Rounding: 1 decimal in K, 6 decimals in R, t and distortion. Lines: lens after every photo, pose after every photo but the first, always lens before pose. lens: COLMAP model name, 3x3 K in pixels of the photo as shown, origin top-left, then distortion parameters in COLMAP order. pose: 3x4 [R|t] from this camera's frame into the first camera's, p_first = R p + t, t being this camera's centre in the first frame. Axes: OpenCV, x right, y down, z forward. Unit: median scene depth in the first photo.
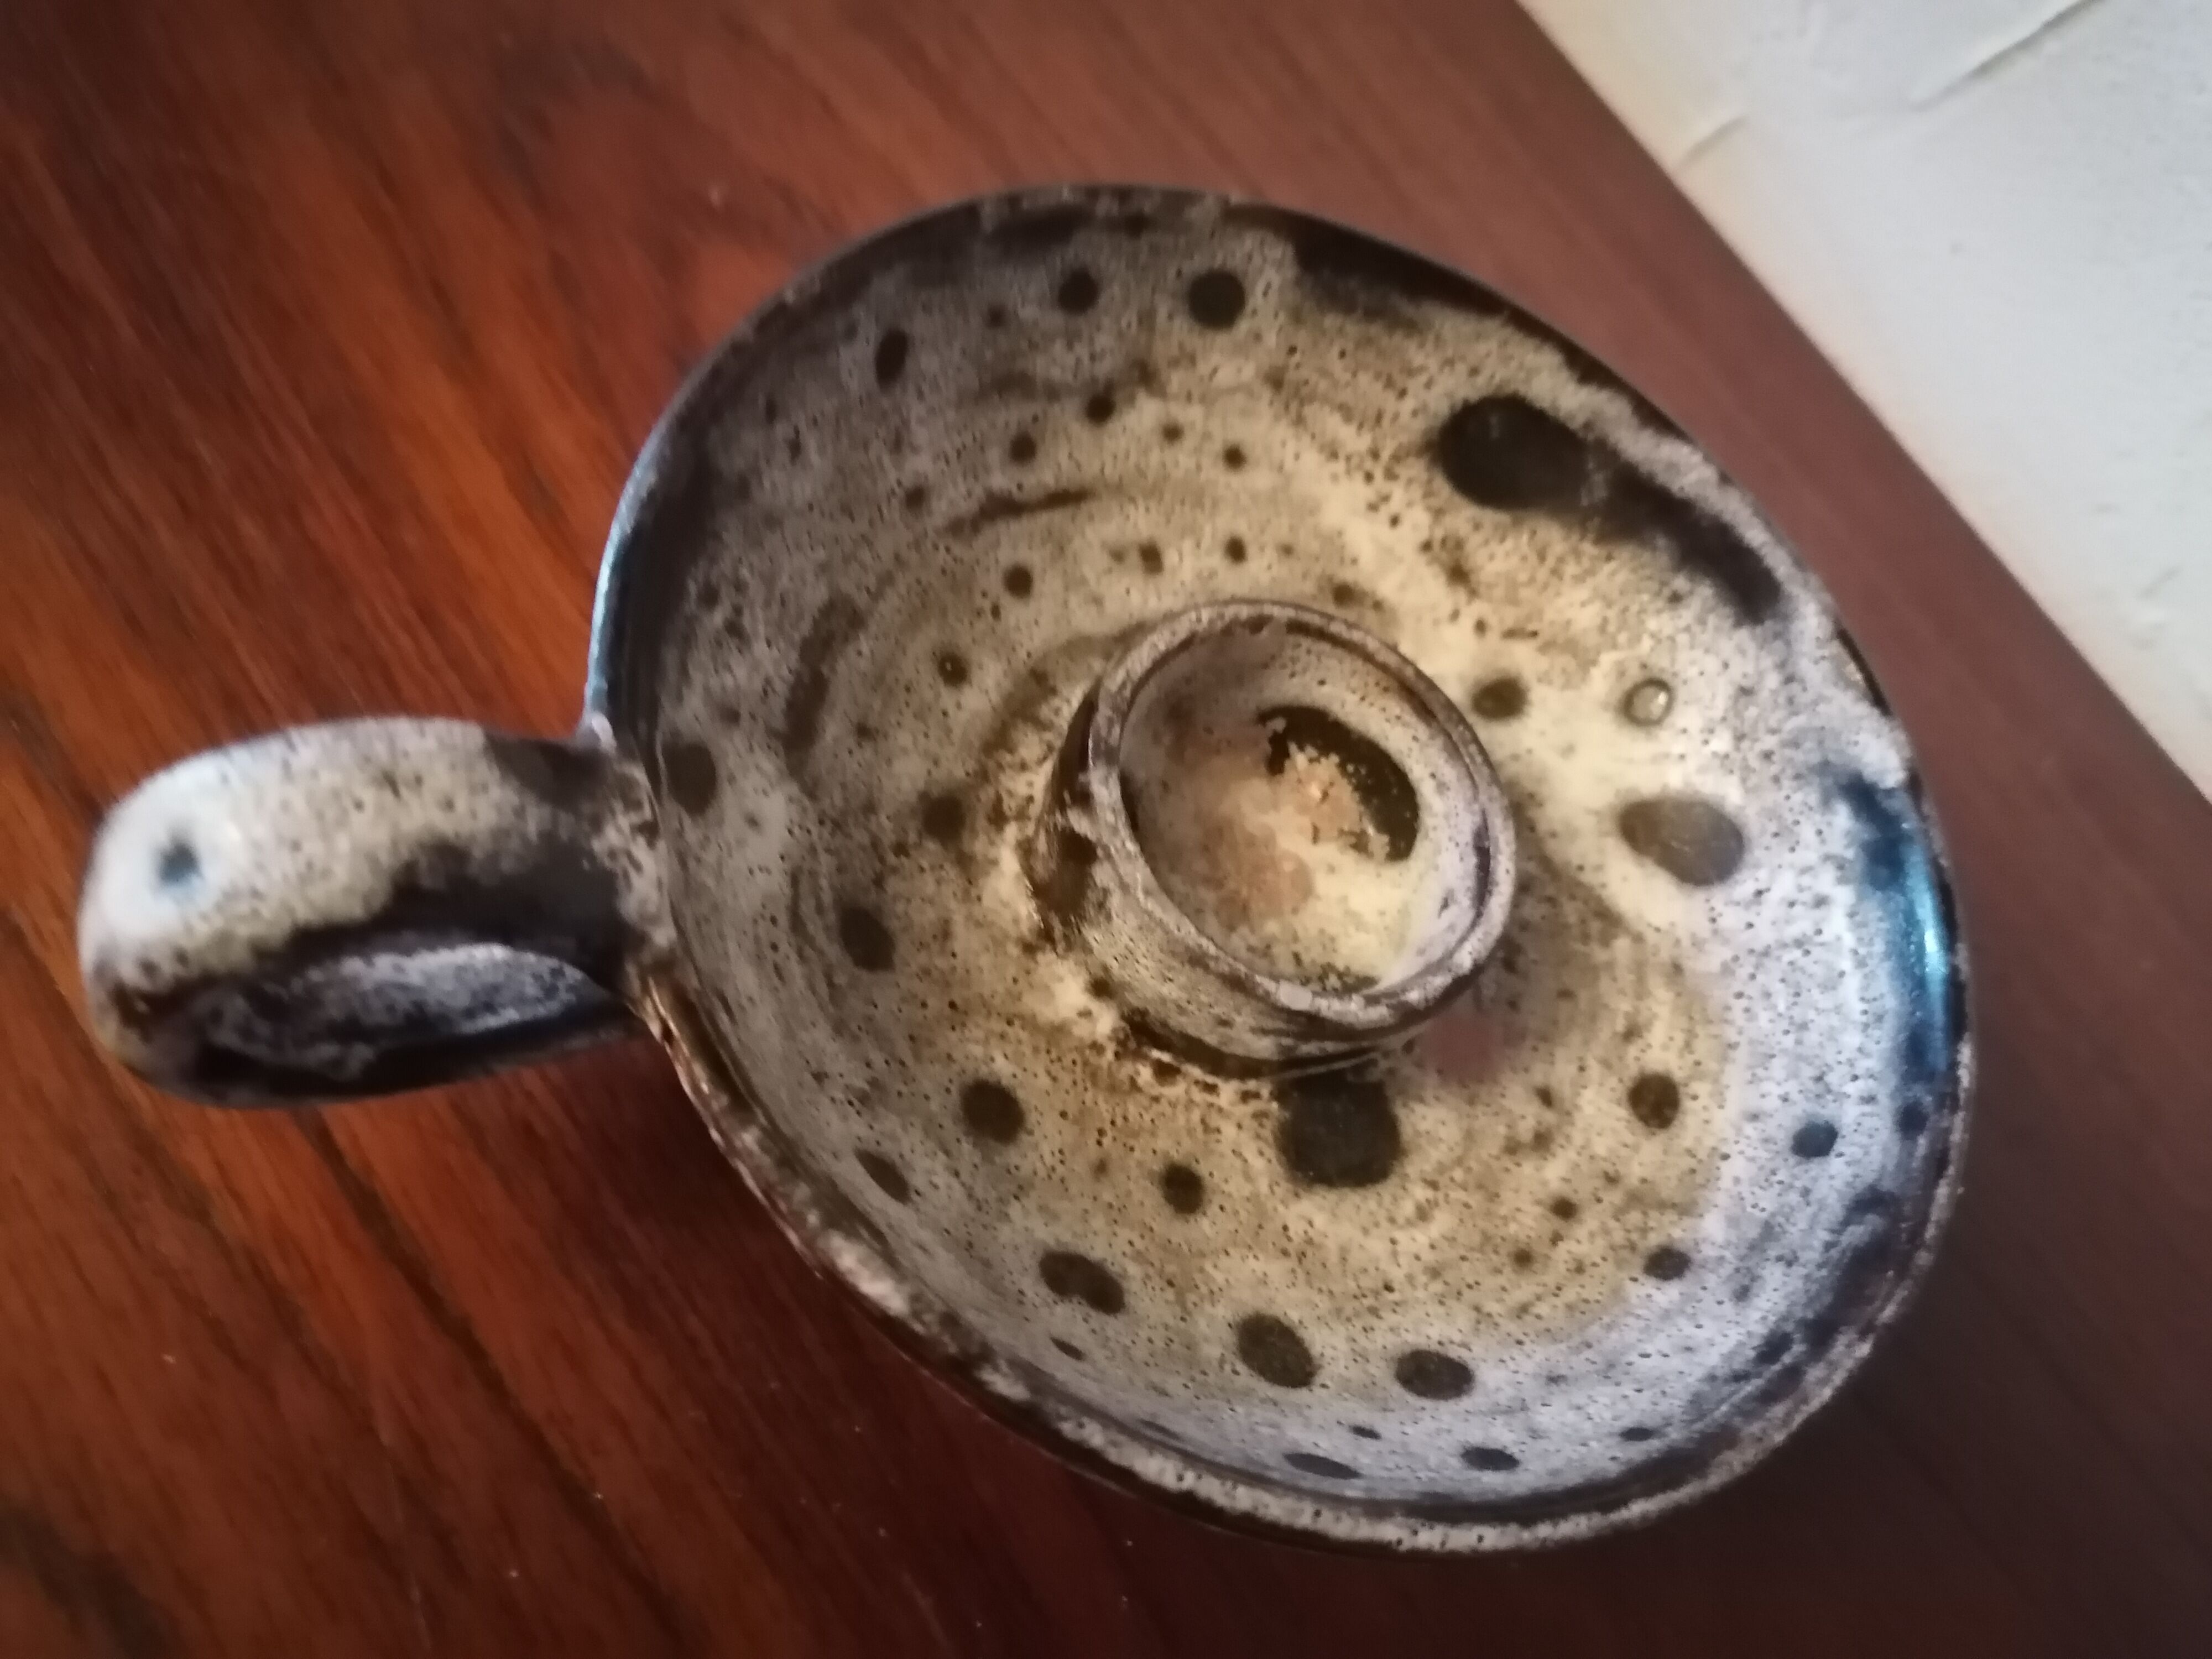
lens RADIAL K [[1729.2, 0, 1106.0], [0, 1729.2, 829.5], [0, 0, 1]] dist [0.002983, 0.002289]
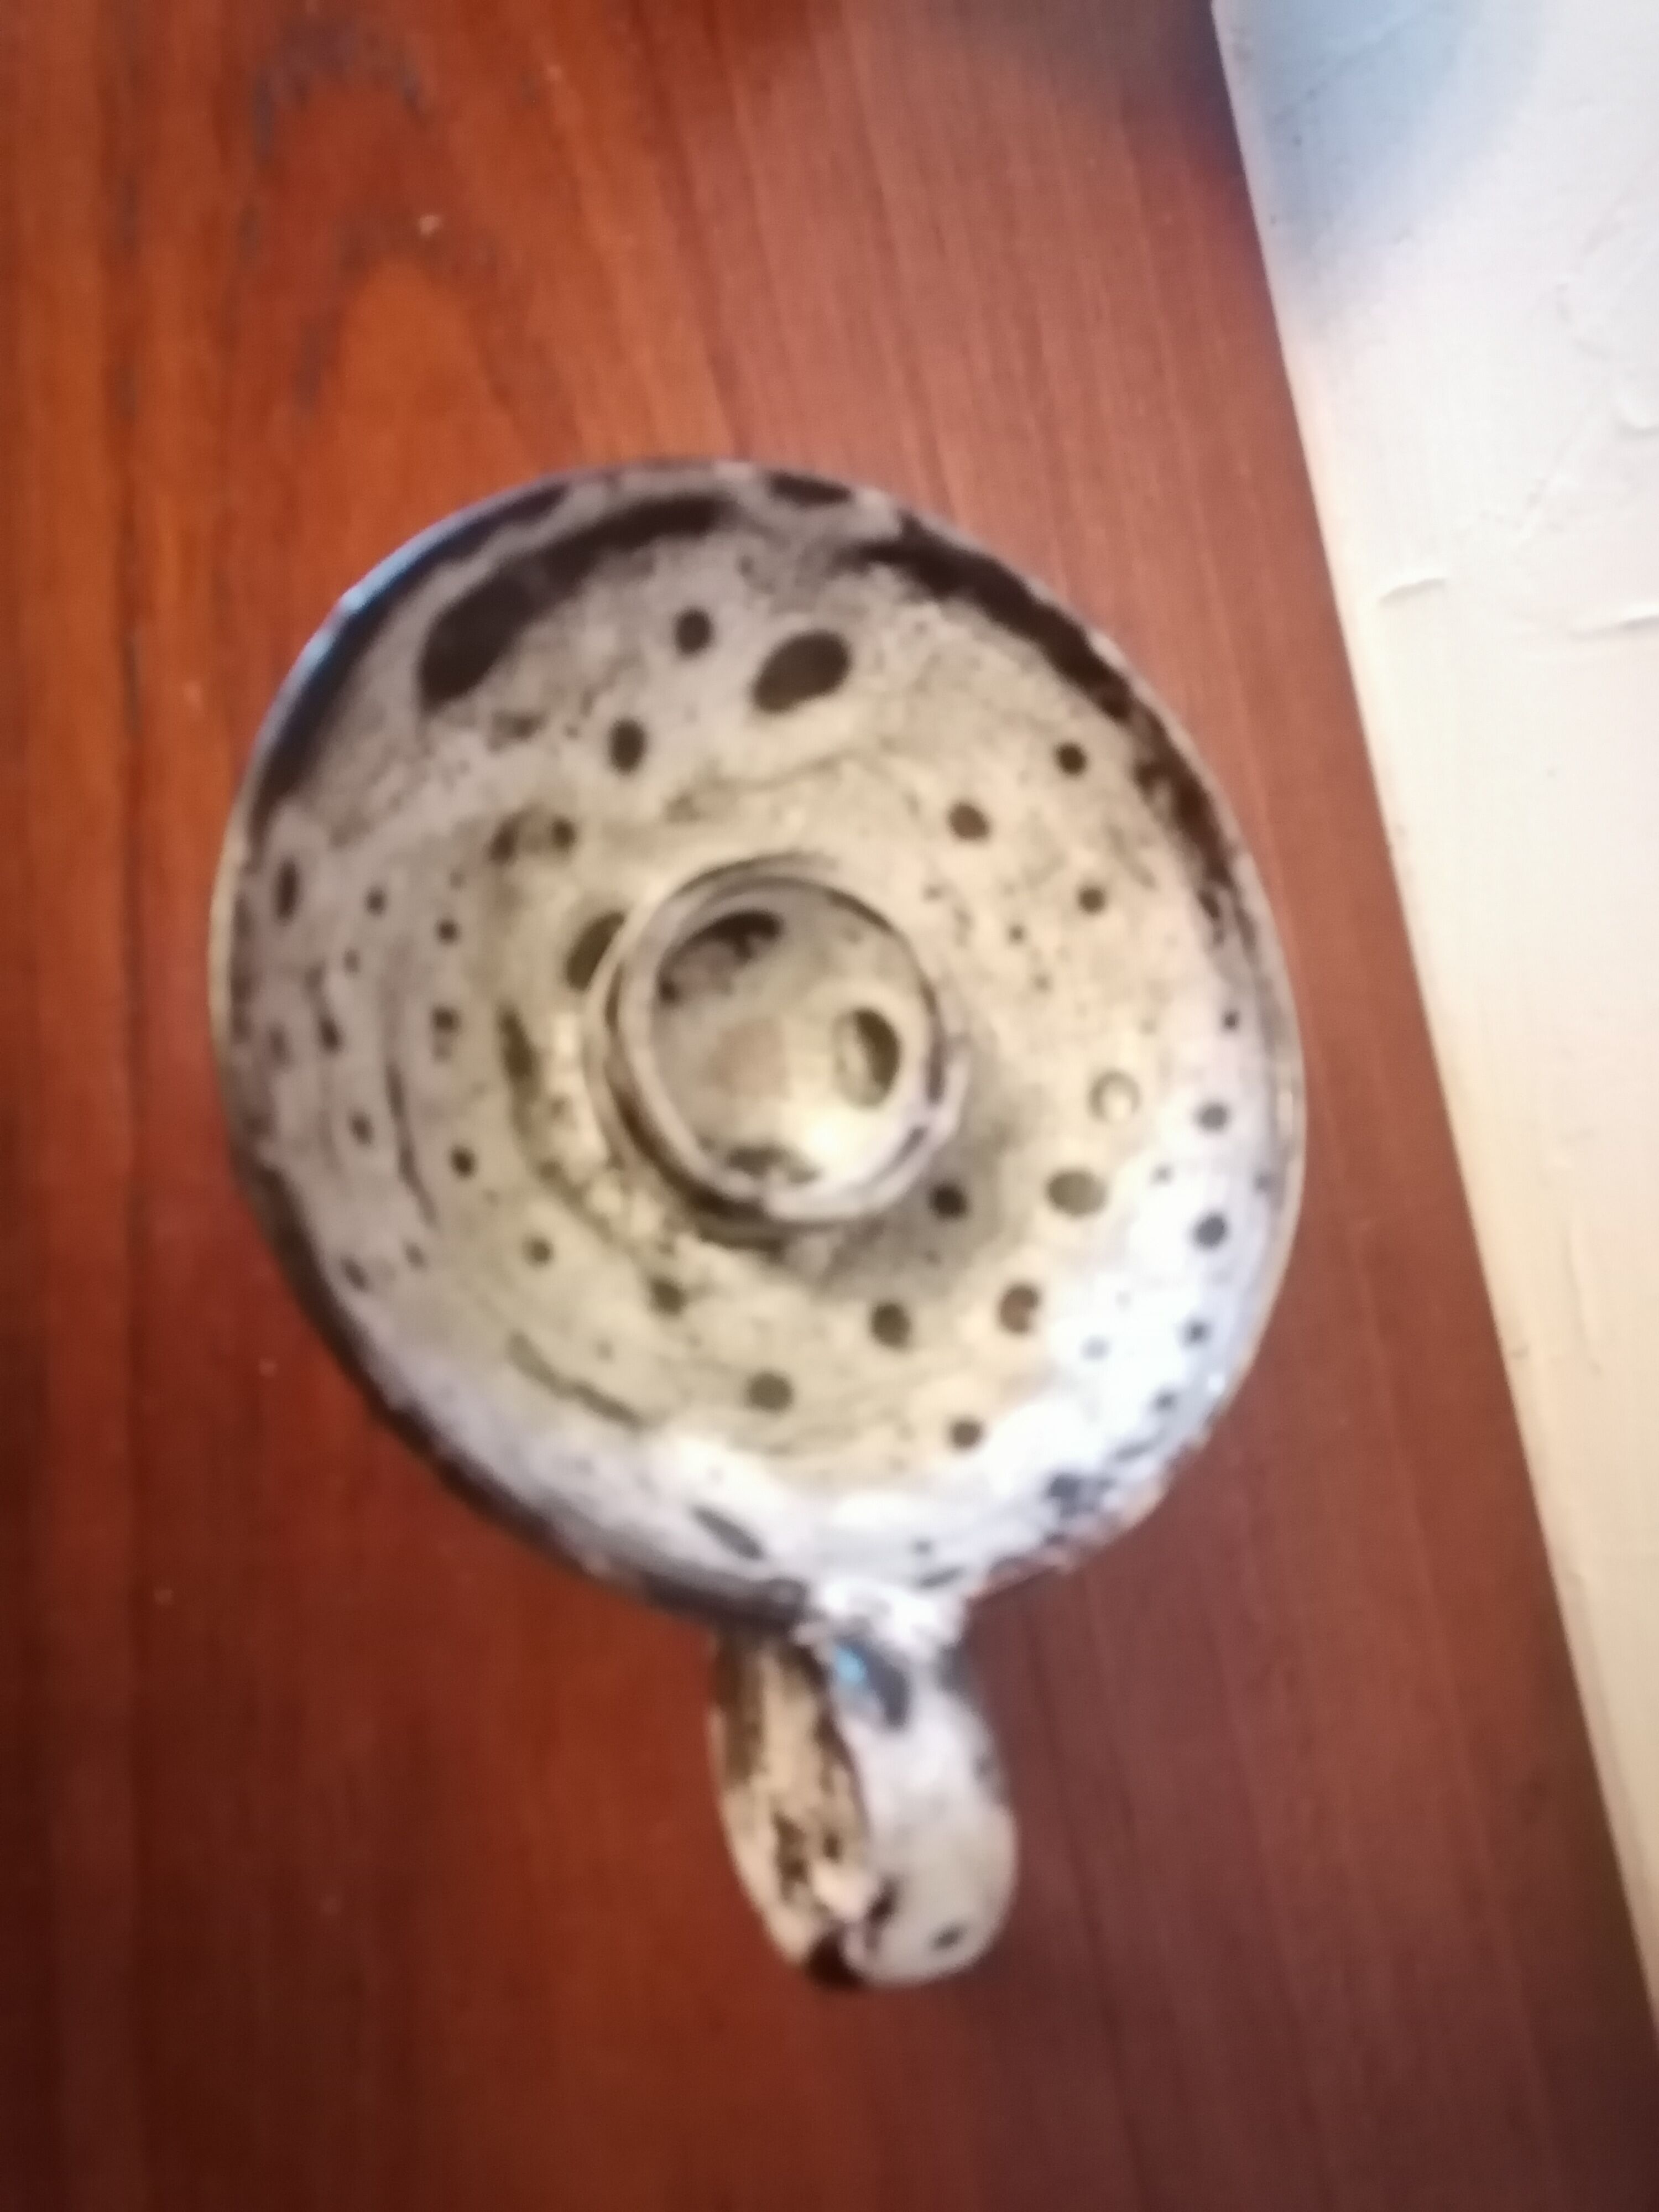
lens RADIAL K [[1729.2, 0, 814.9], [0, 1729.2, 1100.3], [0, 0, 1]] dist [0.002983, 0.002289]
pose [[0.379274, -0.925137, 0.016524, 0.050645], [0.597503, 0.258513, 0.759053, -0.837980], [-0.706499, -0.278016, 0.650819, 0.152451]]
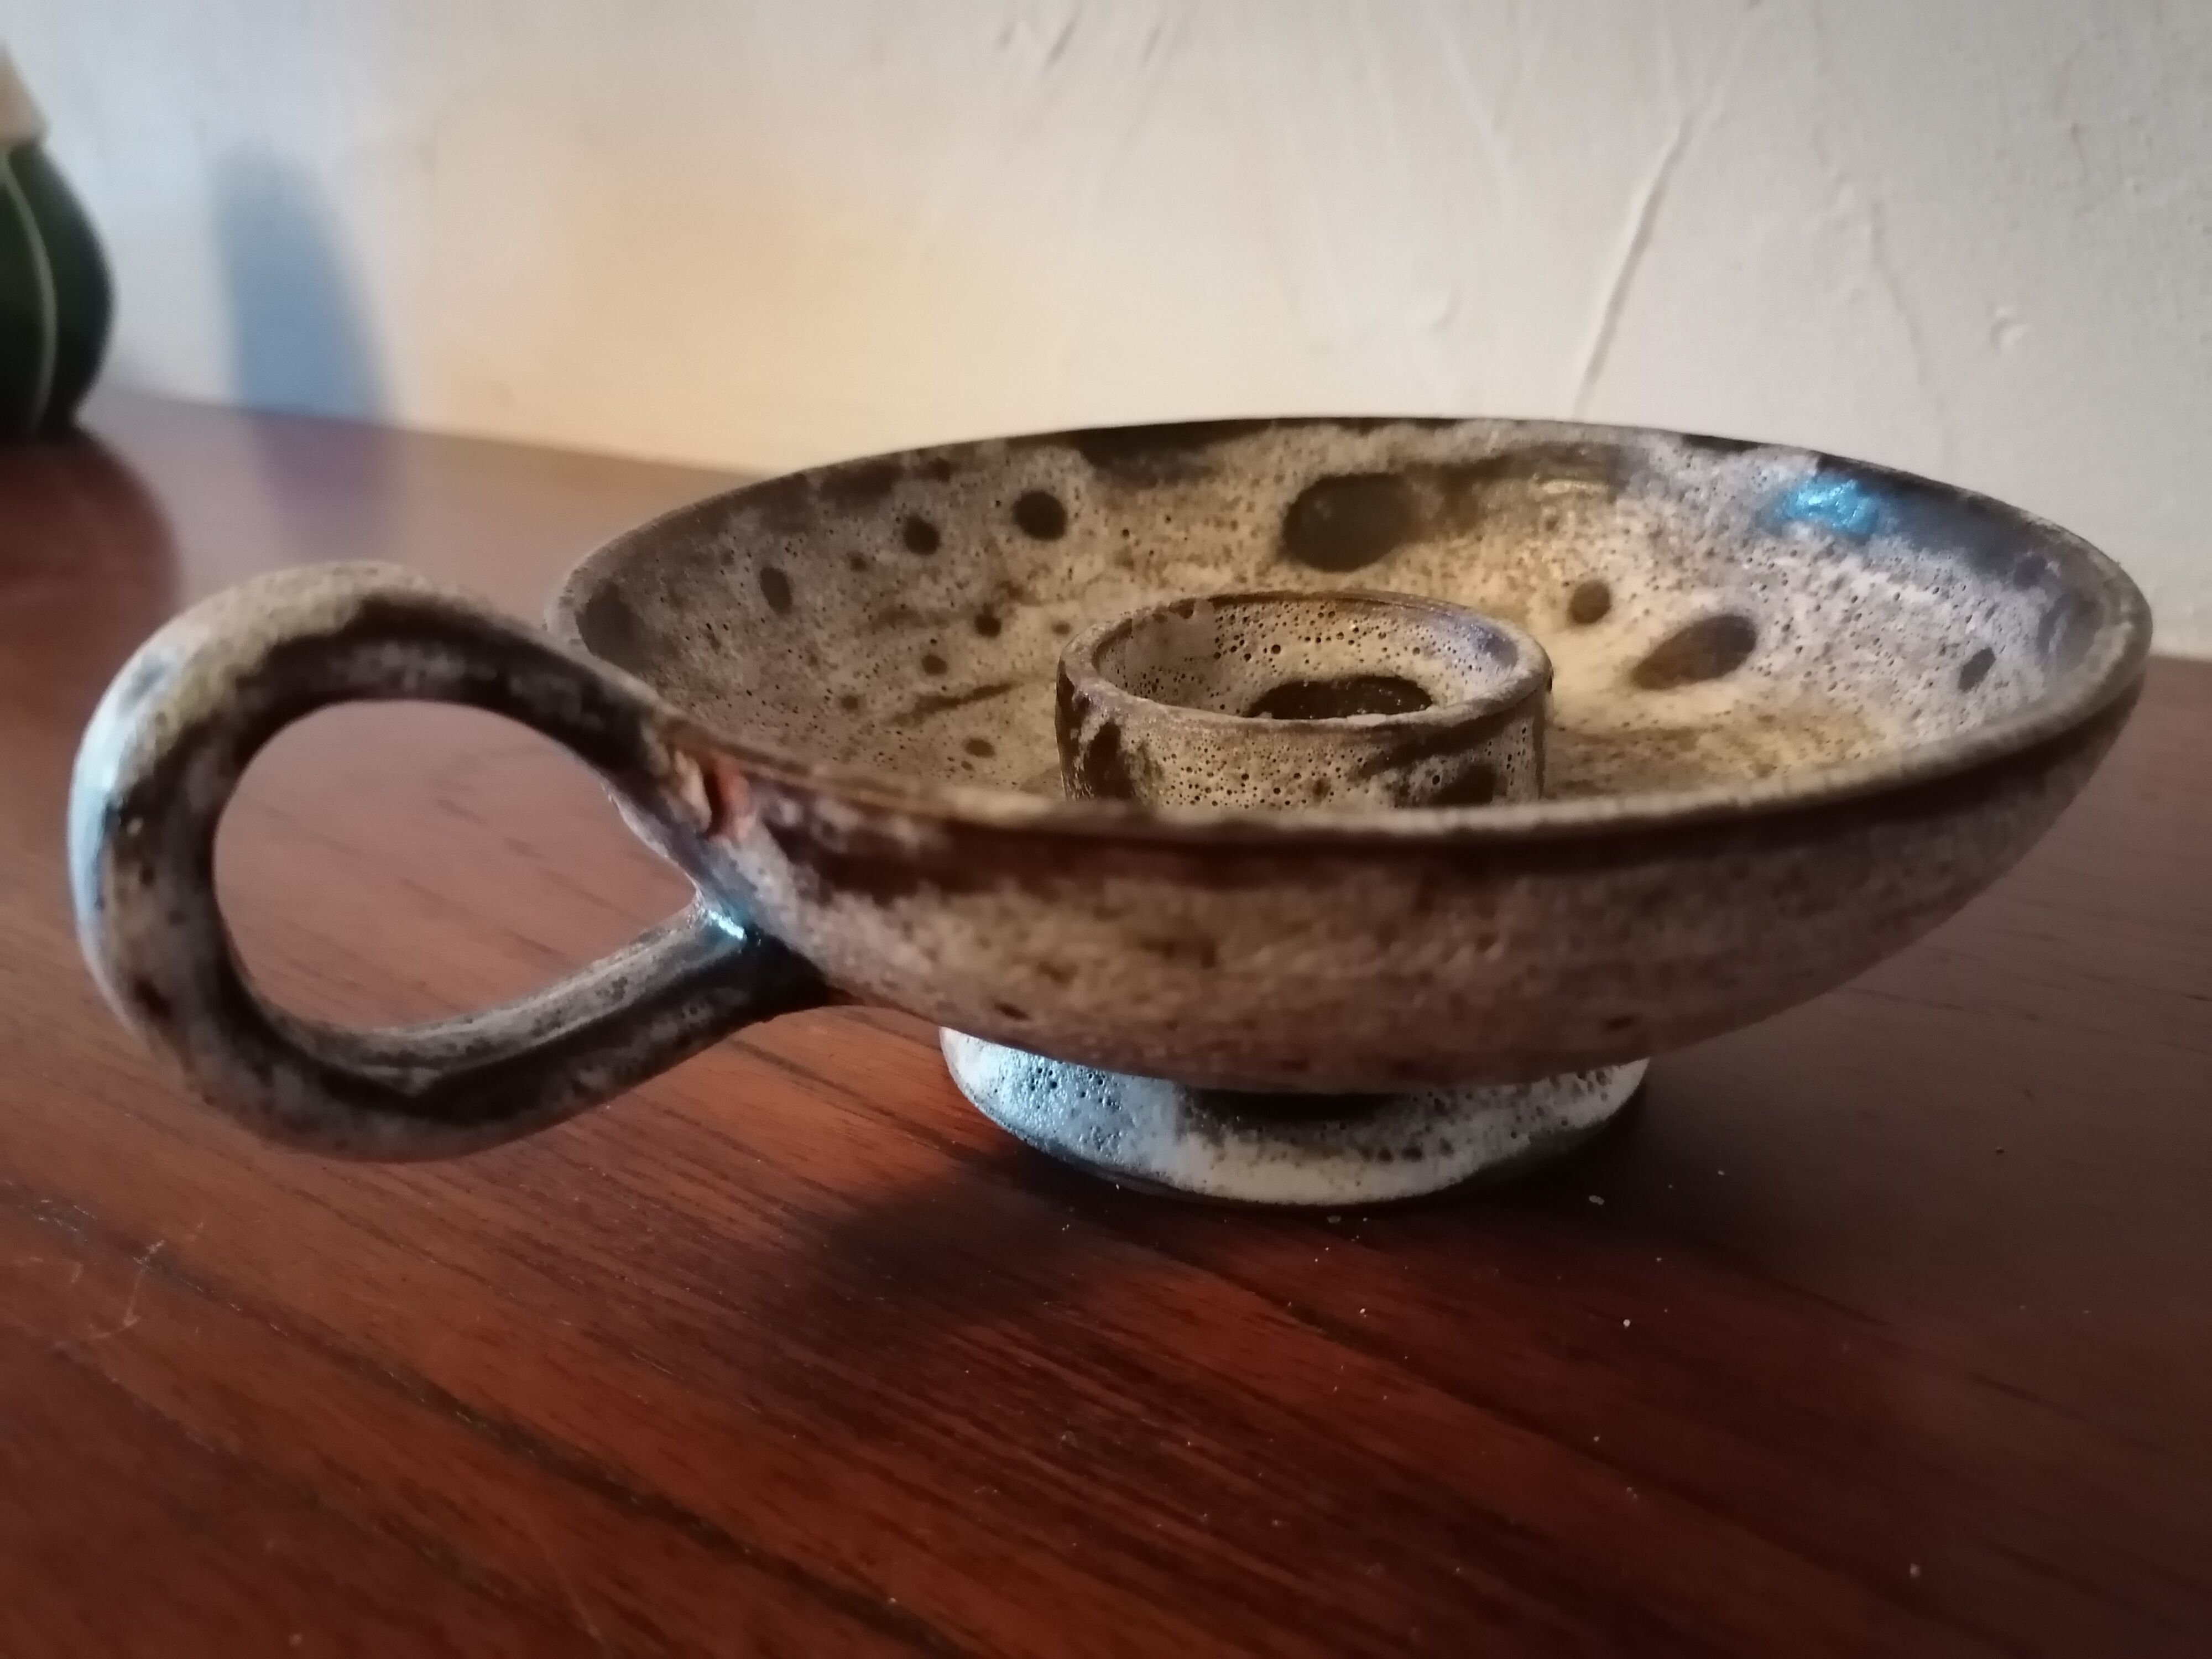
lens RADIAL K [[1729.2, 0, 1106.0], [0, 1729.2, 829.5], [0, 0, 1]] dist [0.002983, 0.002289]
pose [[0.882036, -0.456830, 0.115406, -0.124108], [0.437399, 0.702788, -0.561045, 0.496871], [0.175196, 0.545340, 0.819701, 0.199268]]
